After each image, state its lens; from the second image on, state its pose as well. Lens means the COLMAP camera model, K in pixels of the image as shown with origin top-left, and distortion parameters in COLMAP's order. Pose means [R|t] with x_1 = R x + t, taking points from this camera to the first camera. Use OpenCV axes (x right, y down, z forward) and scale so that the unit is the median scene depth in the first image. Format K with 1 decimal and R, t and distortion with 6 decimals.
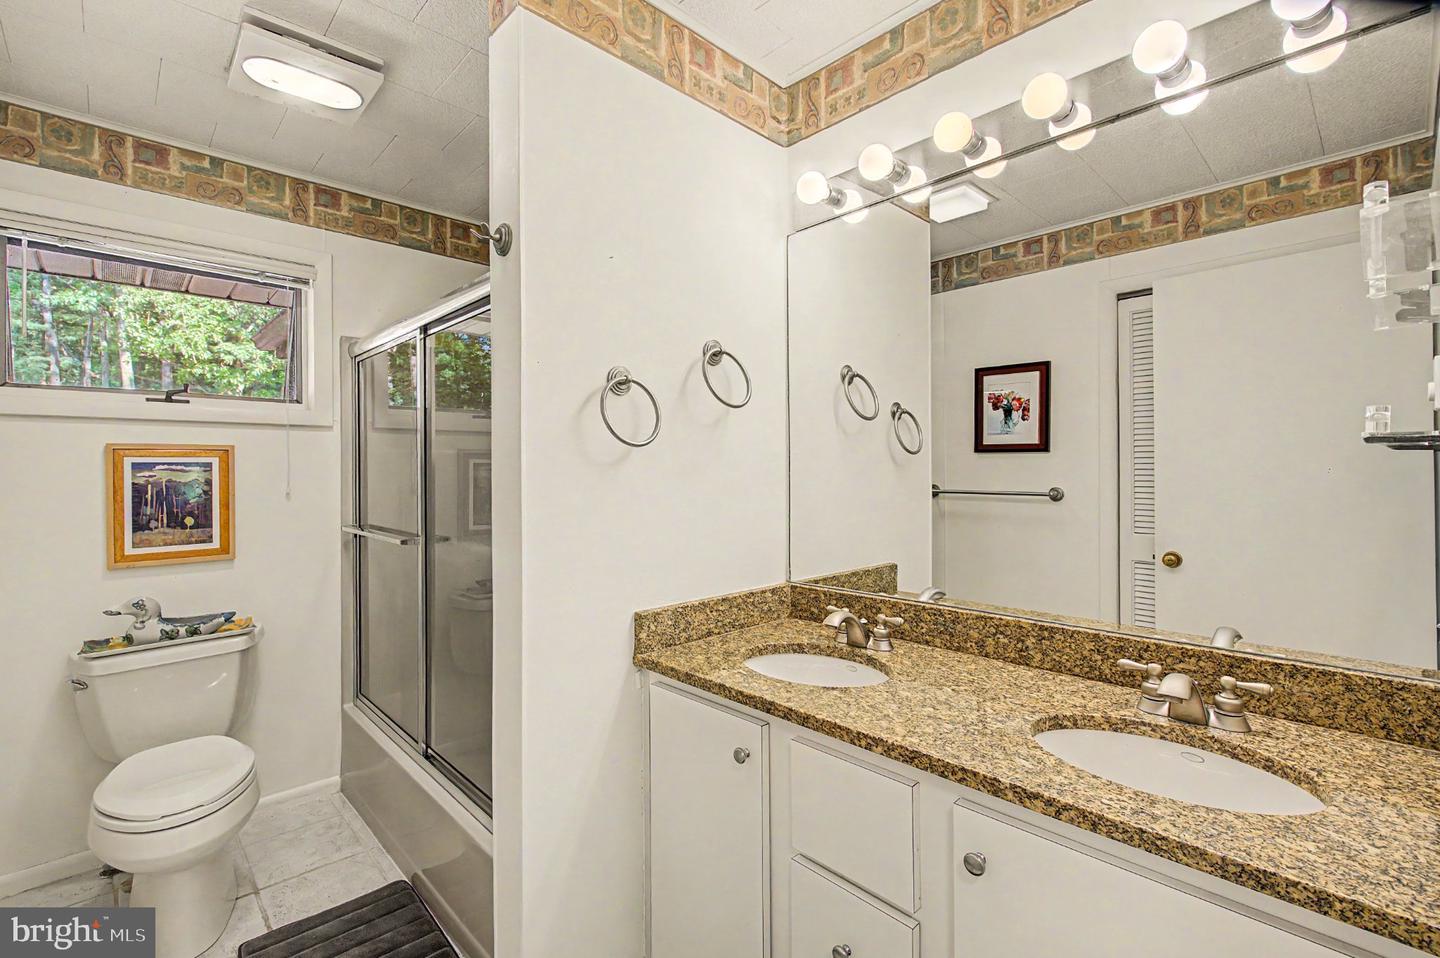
lens RADIAL K [[618.6, 0, 709.6], [0, 618.6, 466.4], [0, 0, 1]] dist [-0.008534, 0.000553]
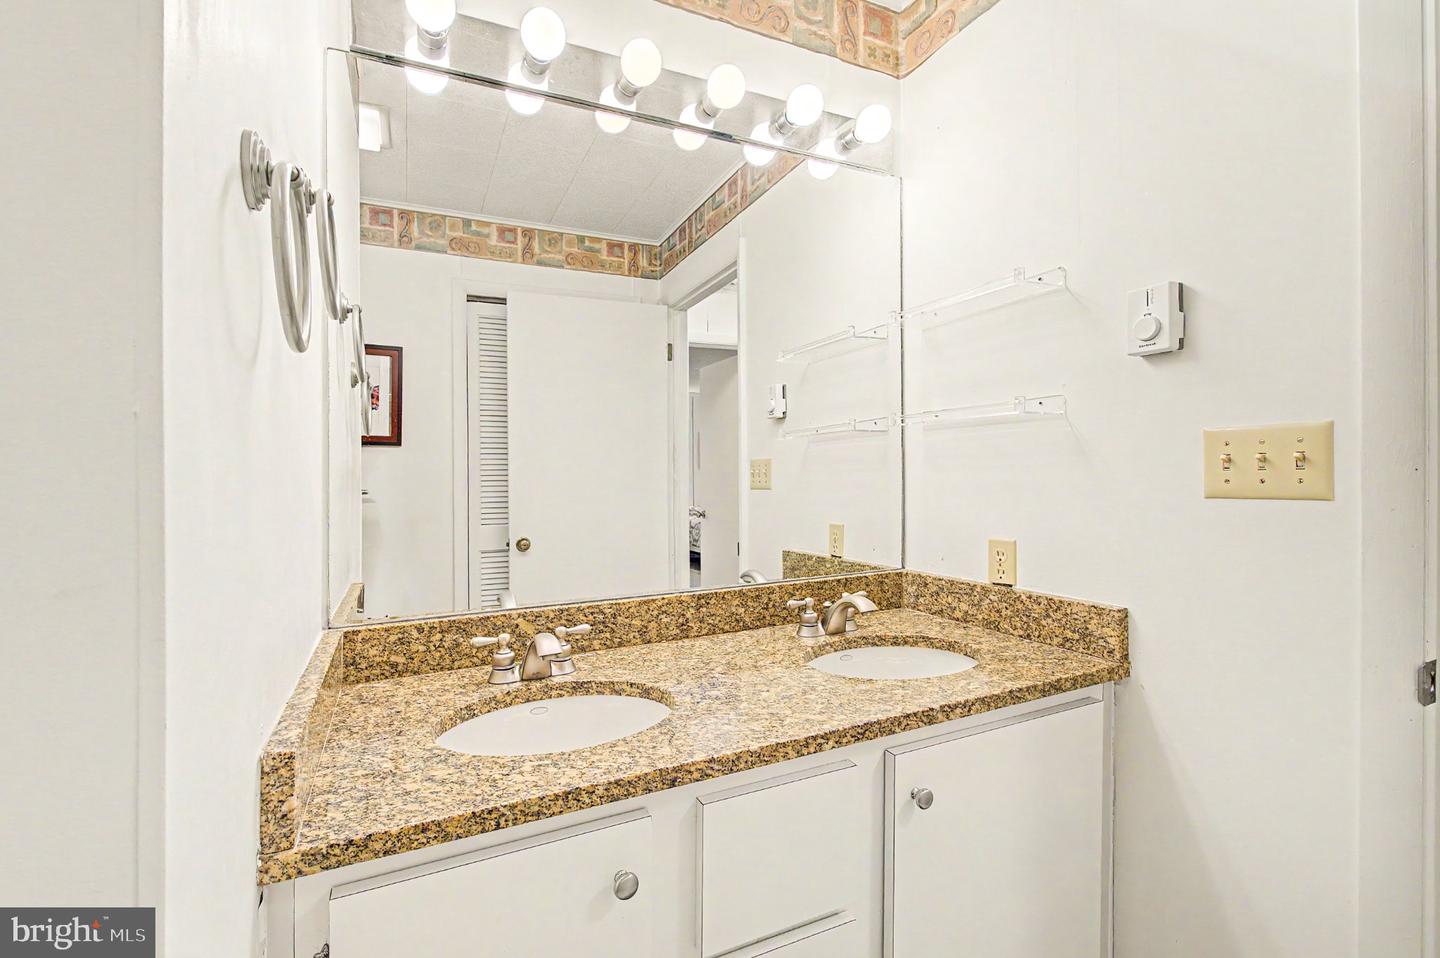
lens RADIAL K [[618.6, 0, 711.3], [0, 618.6, 484.9], [0, 0, 1]] dist [-0.008534, 0.000553]
pose [[0.330234, -0.022854, 0.943623, -0.433579], [0.005431, 0.999736, 0.022312, 0.044613], [-0.943884, -0.002244, 0.330271, 0.610700]]
